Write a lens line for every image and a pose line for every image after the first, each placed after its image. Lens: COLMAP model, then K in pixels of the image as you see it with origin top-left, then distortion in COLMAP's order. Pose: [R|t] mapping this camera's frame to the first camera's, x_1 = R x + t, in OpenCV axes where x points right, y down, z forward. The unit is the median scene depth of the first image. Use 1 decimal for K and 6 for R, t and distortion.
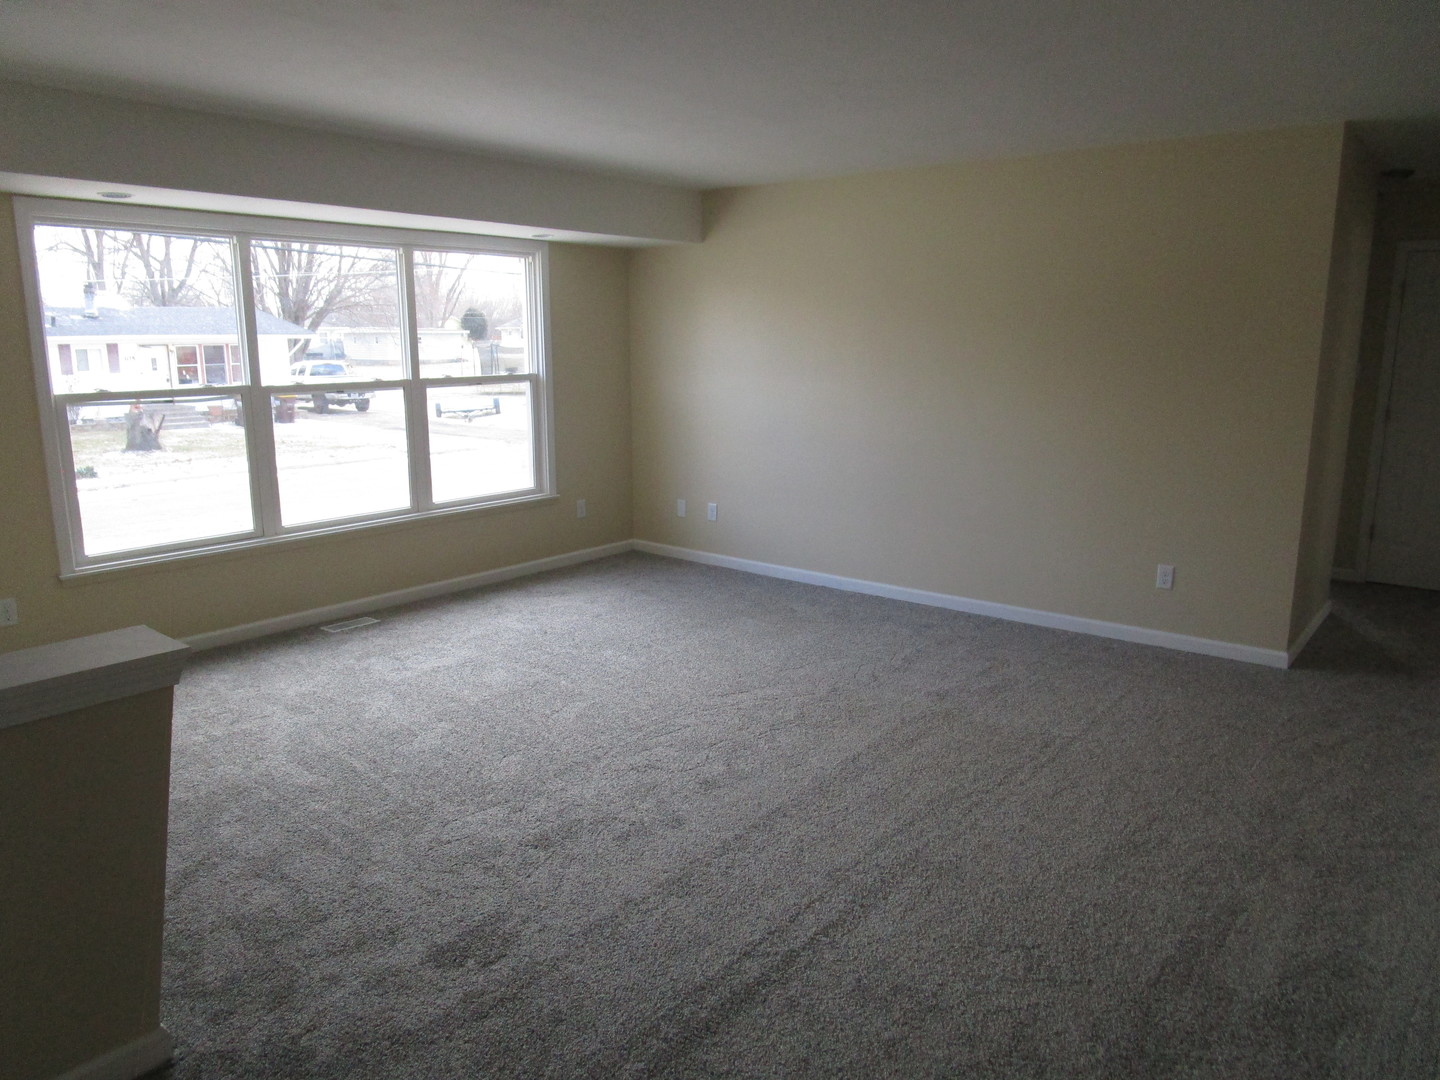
lens RADIAL K [[1029.9, 0, 720.0], [0, 1029.9, 540.0], [0, 0, 1]] dist [-0.001106, -0.000146]
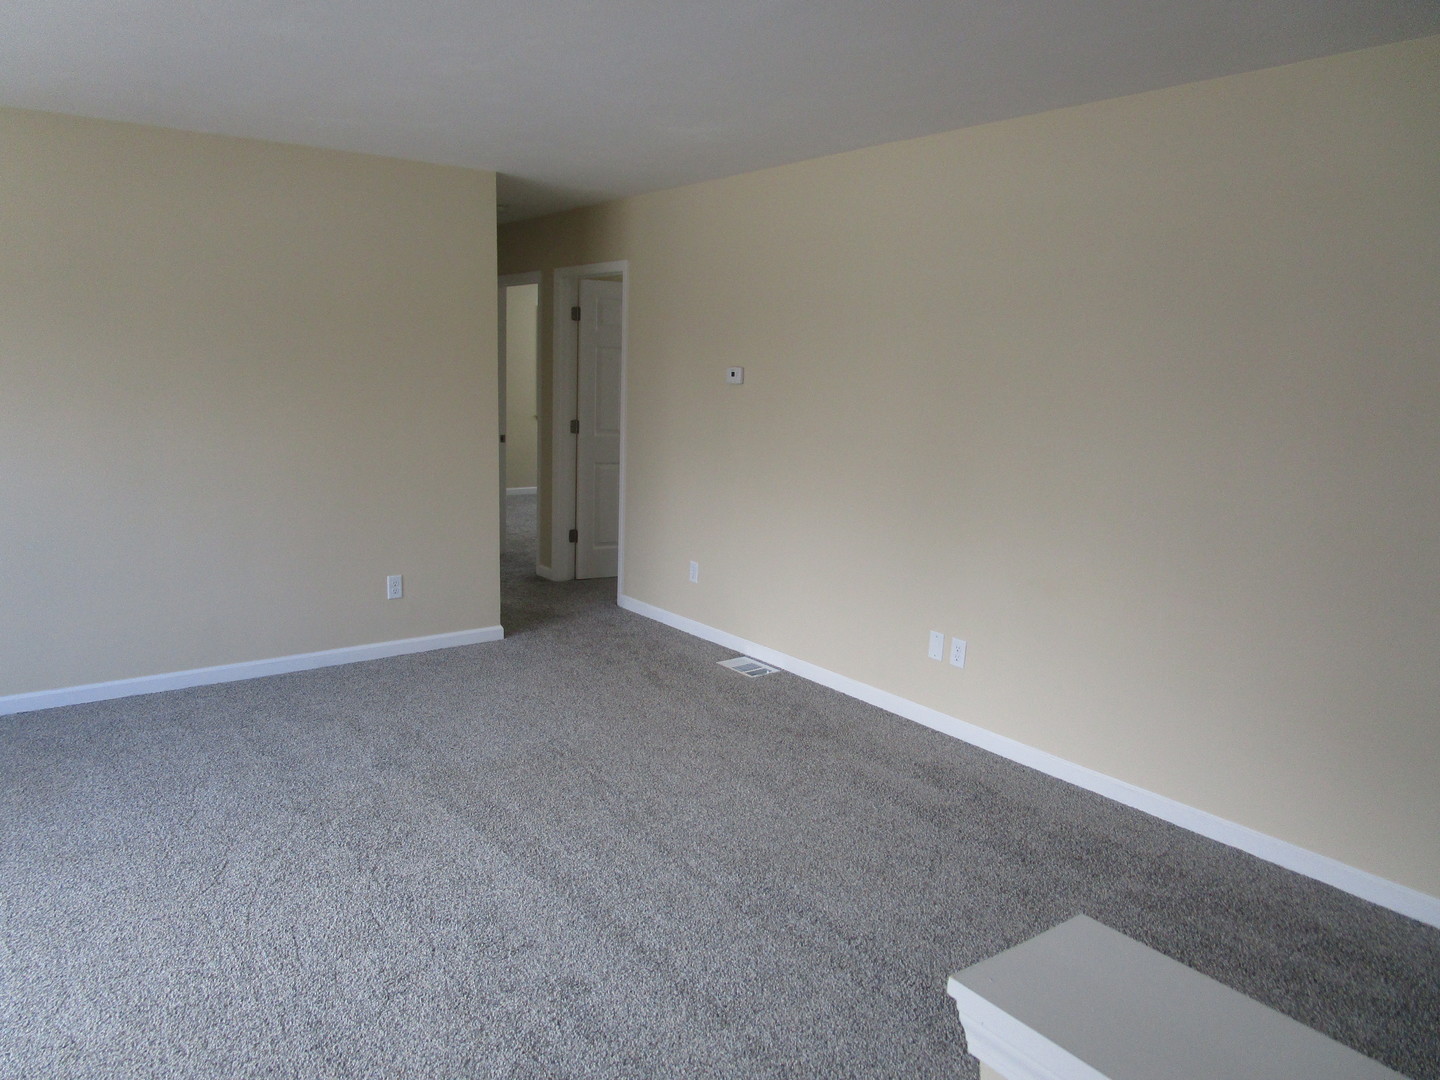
lens RADIAL K [[1029.9, 0, 720.0], [0, 1029.9, 540.0], [0, 0, 1]] dist [-0.001106, -0.000146]
pose [[0.252830, -0.164916, 0.953352, -0.475209], [0.162045, 0.978665, 0.126320, -0.091016], [-0.953844, 0.122548, 0.274160, 0.437506]]
